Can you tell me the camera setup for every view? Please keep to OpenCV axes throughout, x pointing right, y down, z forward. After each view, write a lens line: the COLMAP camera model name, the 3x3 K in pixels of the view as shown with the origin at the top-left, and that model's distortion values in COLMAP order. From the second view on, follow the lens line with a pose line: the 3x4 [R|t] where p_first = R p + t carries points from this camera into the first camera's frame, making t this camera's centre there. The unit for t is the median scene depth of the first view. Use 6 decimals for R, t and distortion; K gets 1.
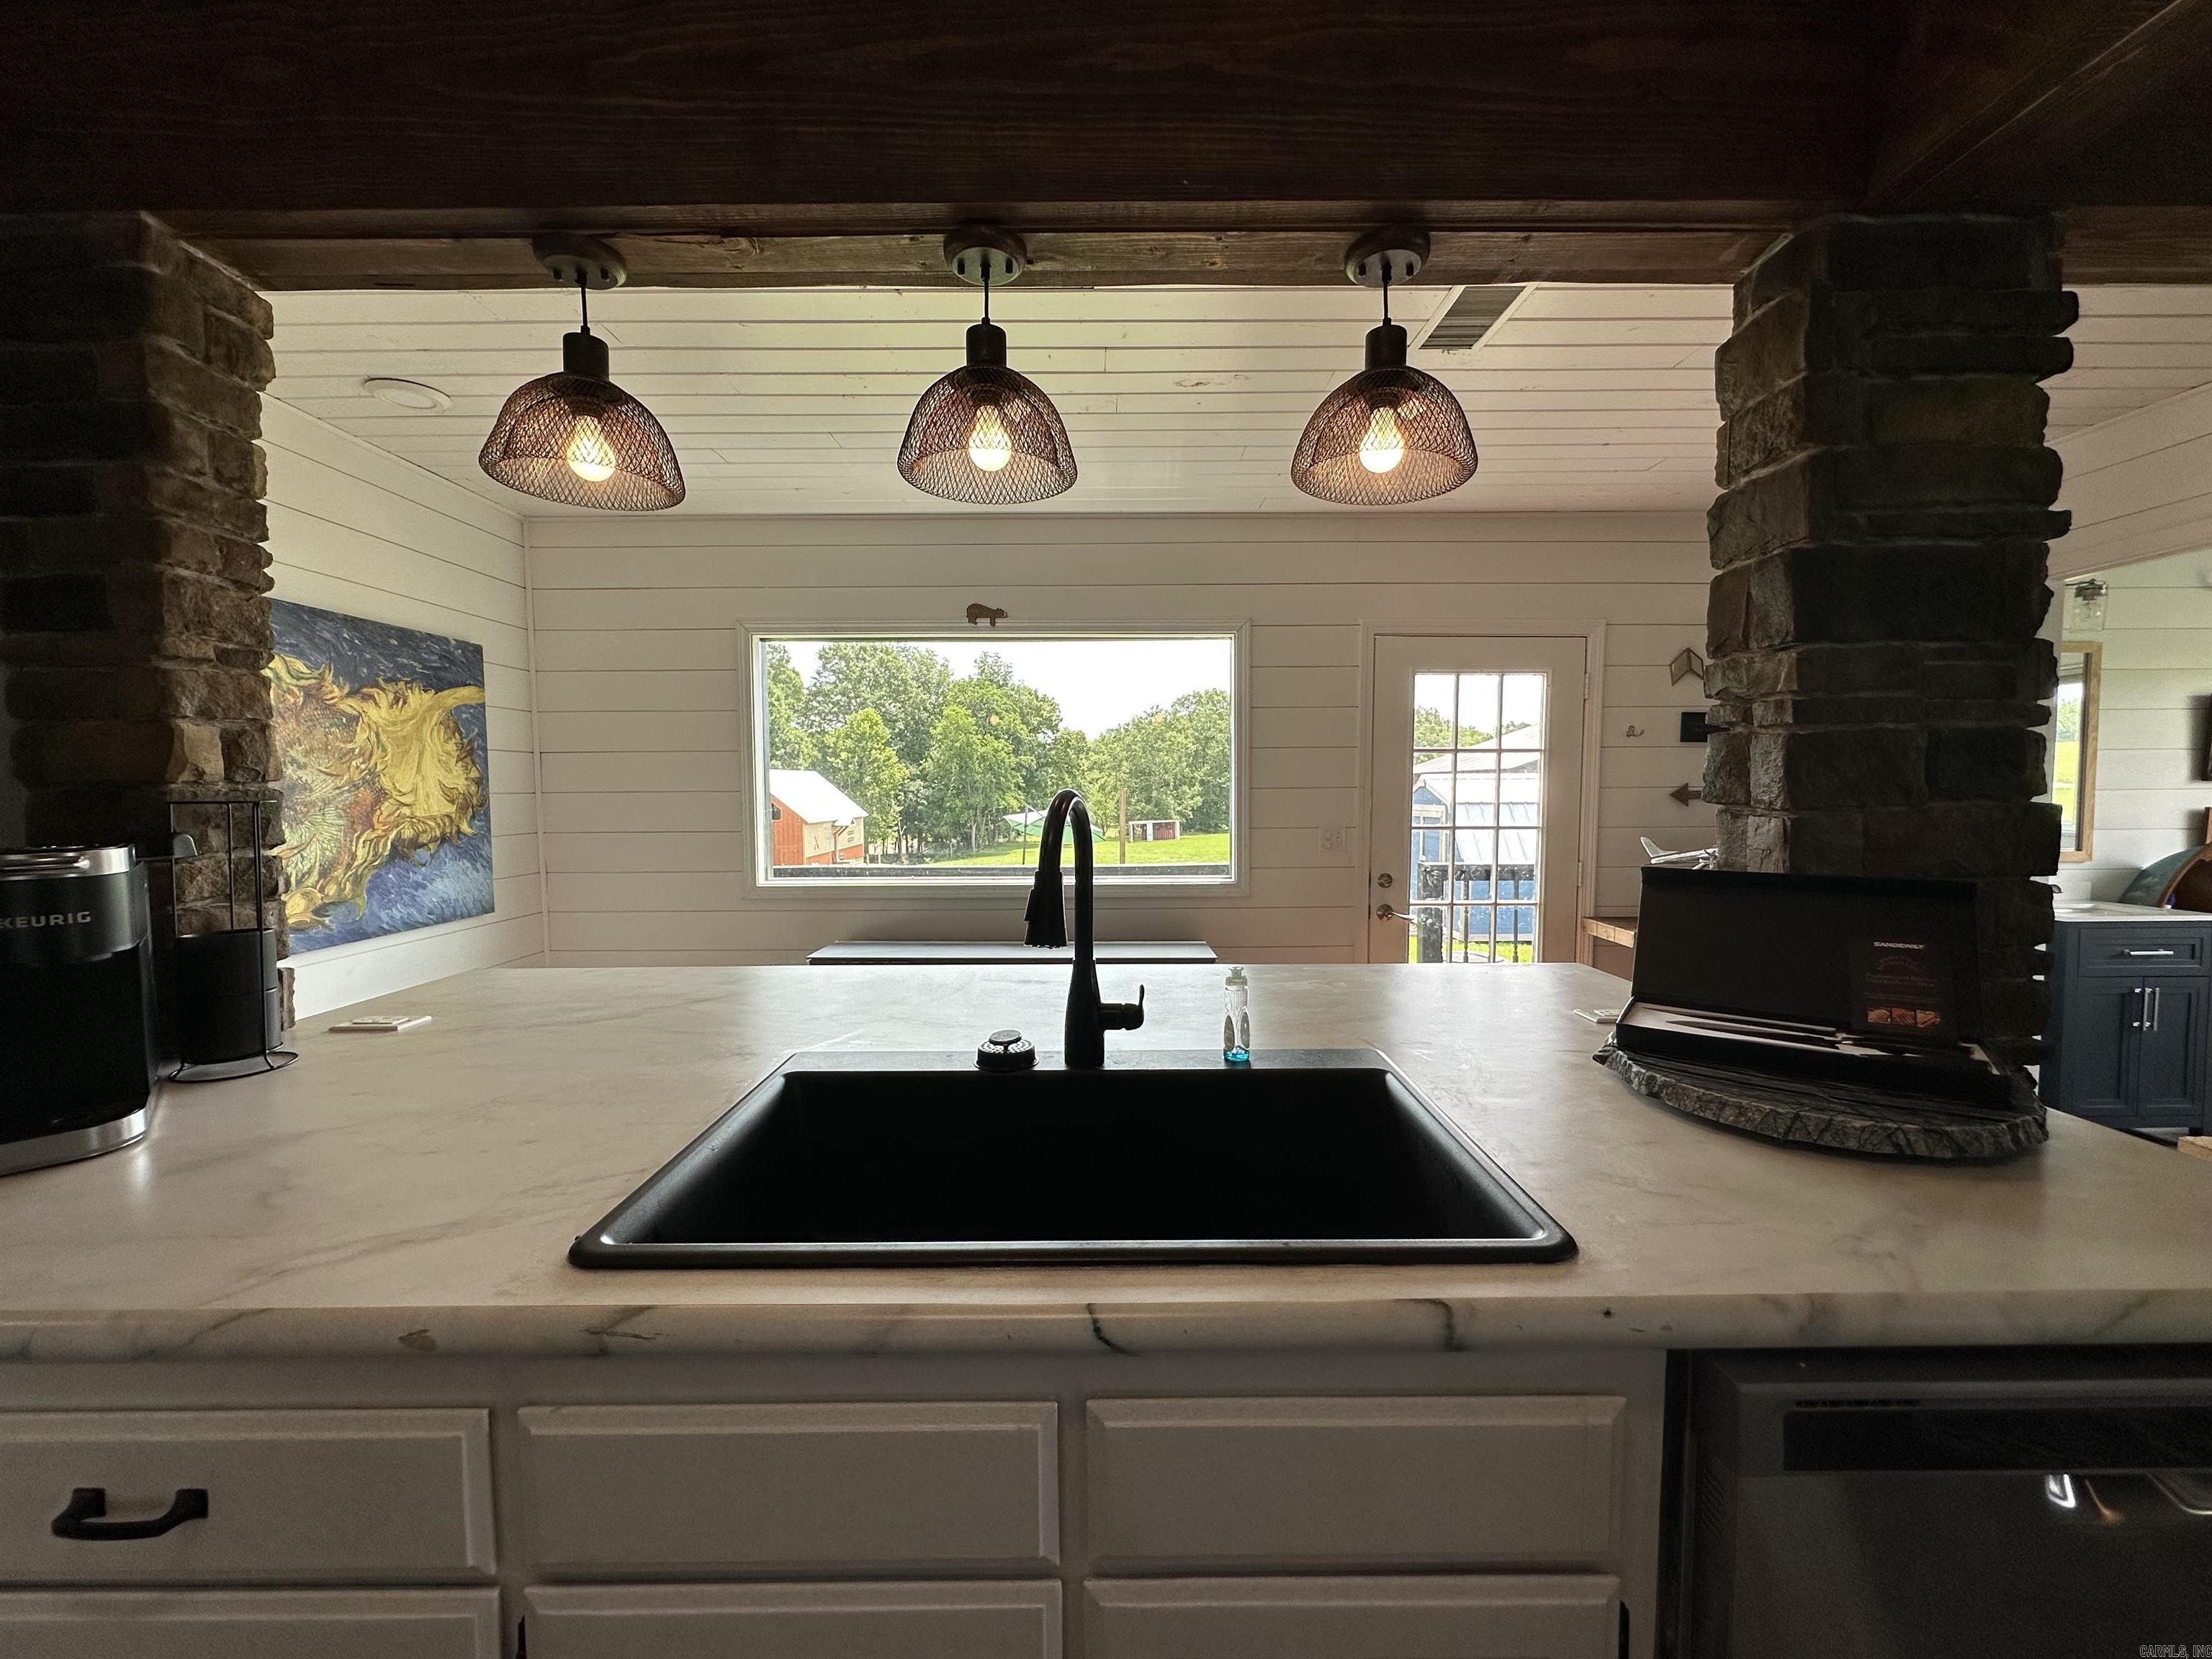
lens RADIAL K [[882.8, 0, 1101.0], [0, 882.8, 832.2], [0, 0, 1]] dist [-0.002097, 0.000140]
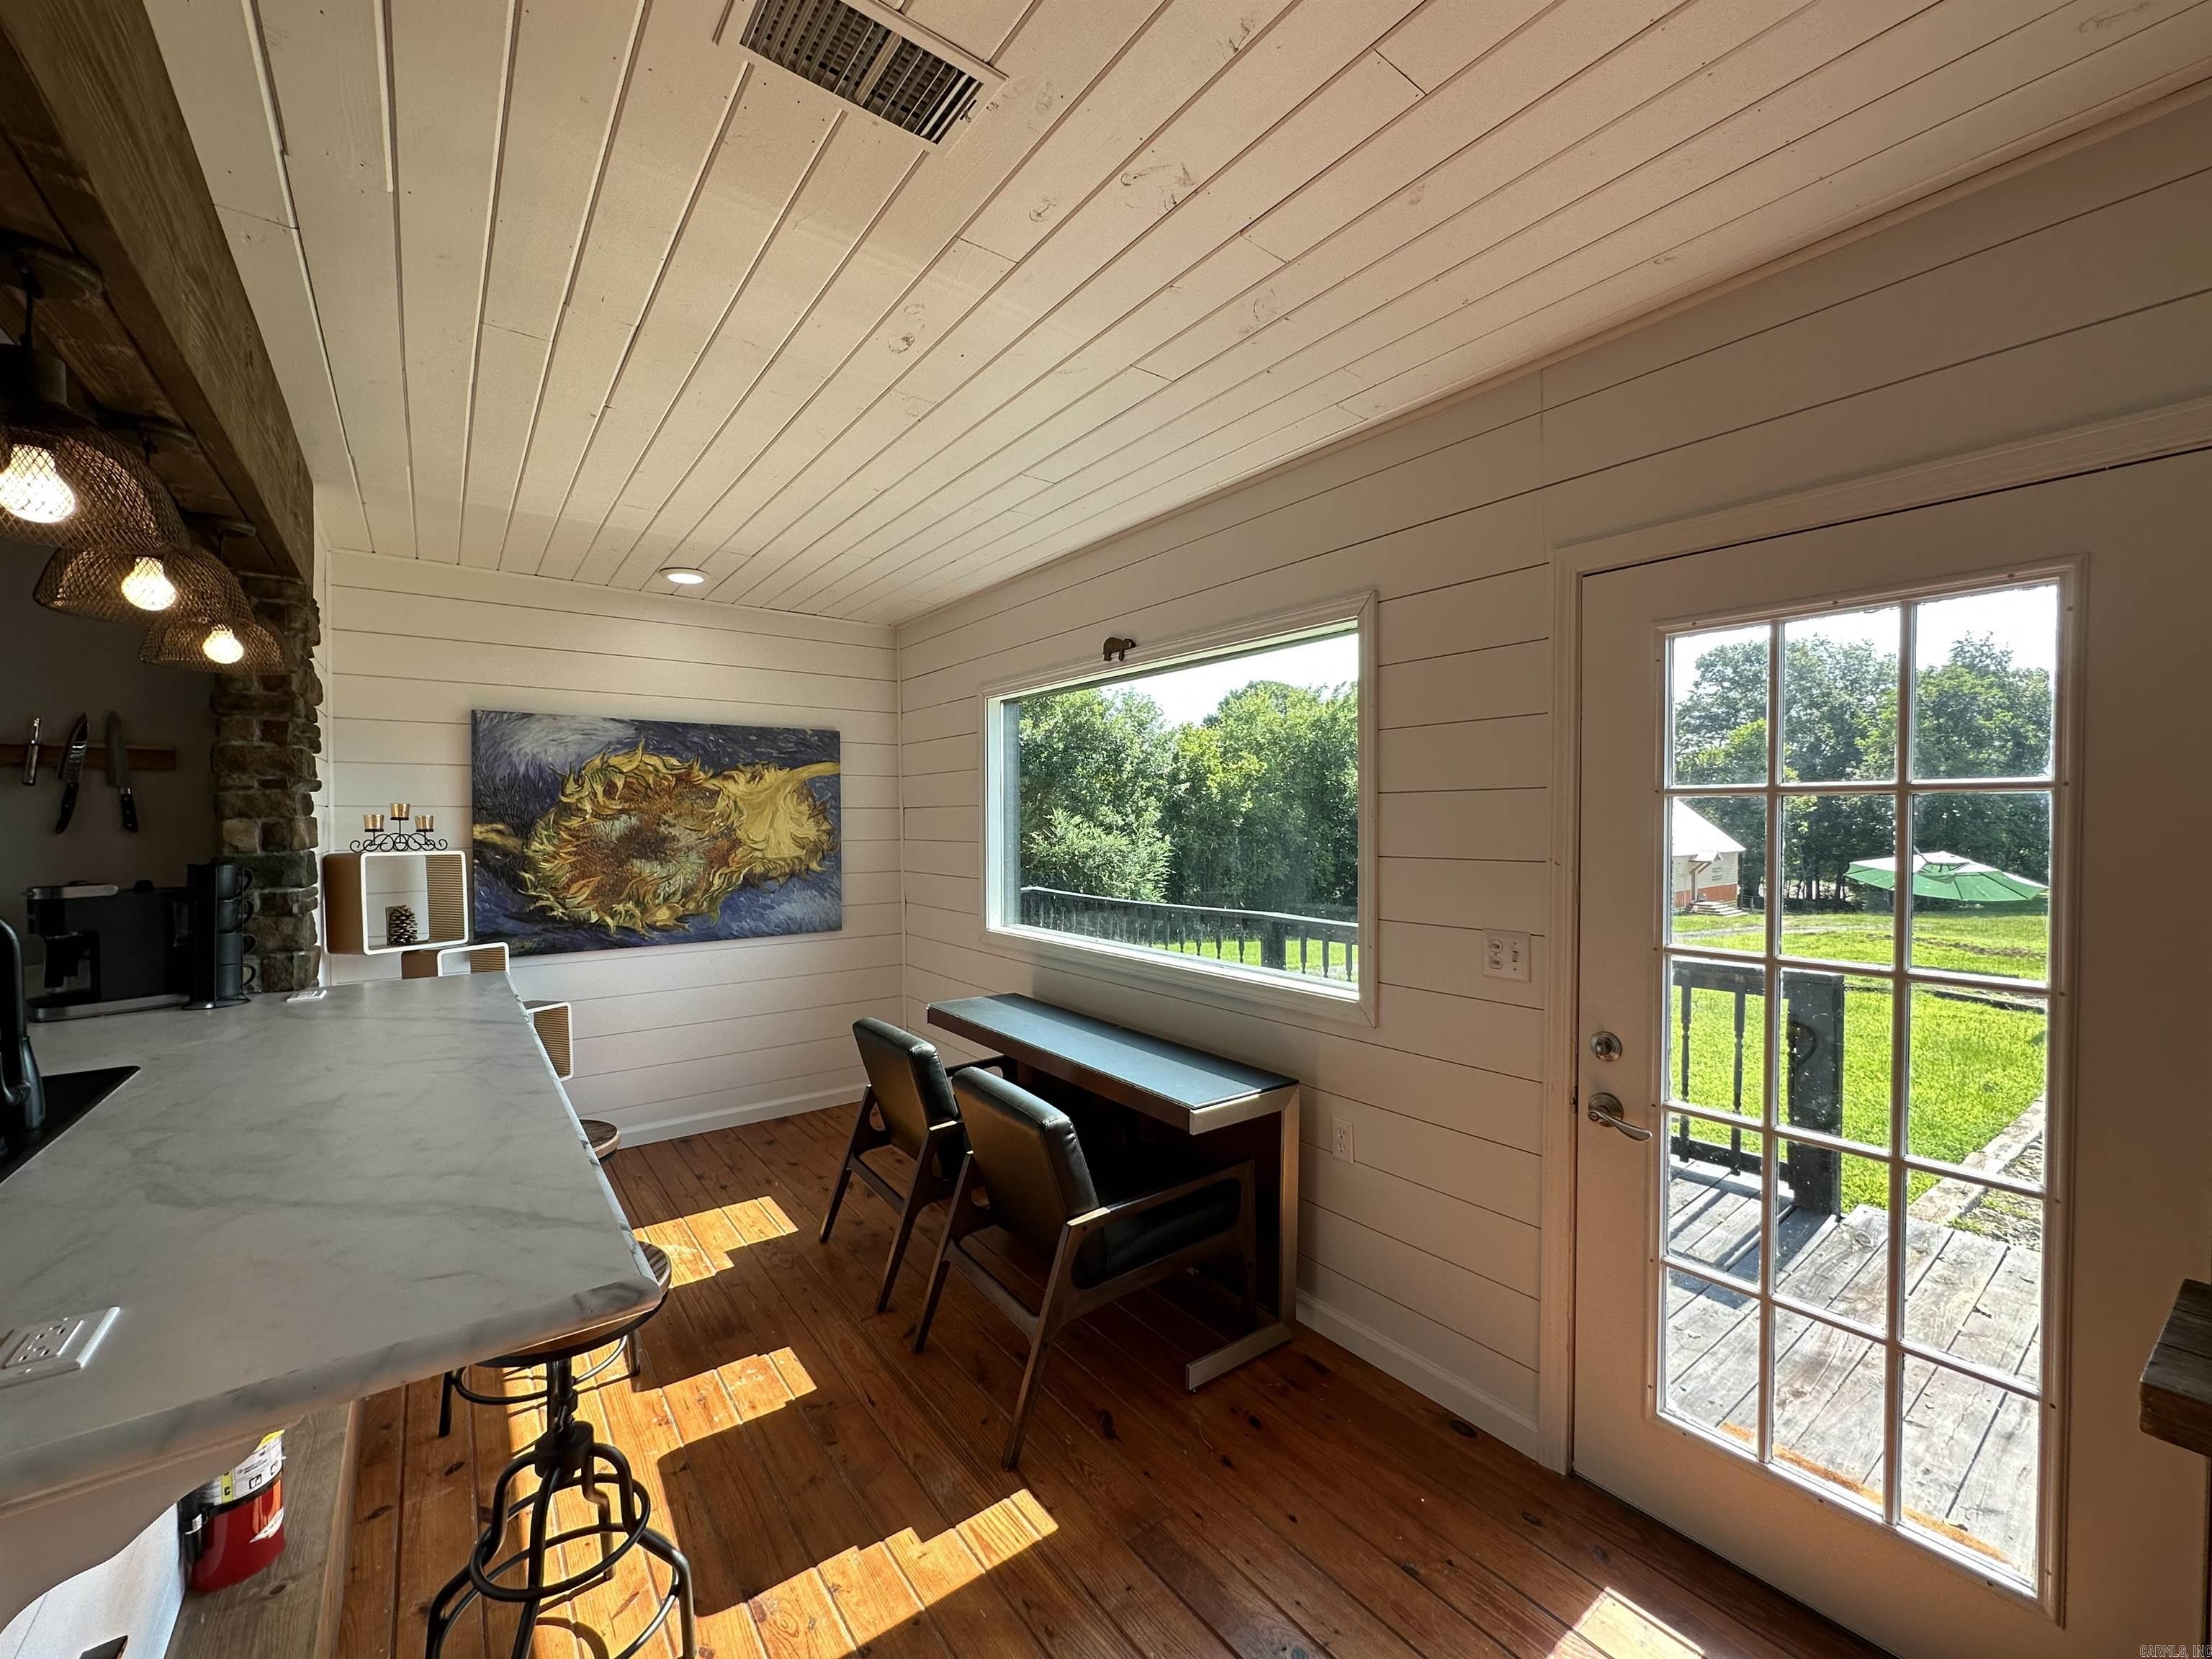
lens RADIAL K [[882.8, 0, 1101.0], [0, 882.8, 832.2], [0, 0, 1]] dist [-0.002097, 0.000140]
pose [[0.603250, 0.015426, -0.797403, 0.714009], [-0.040256, 0.999127, -0.011126, -0.068012], [0.796535, 0.038812, 0.603345, 0.592705]]
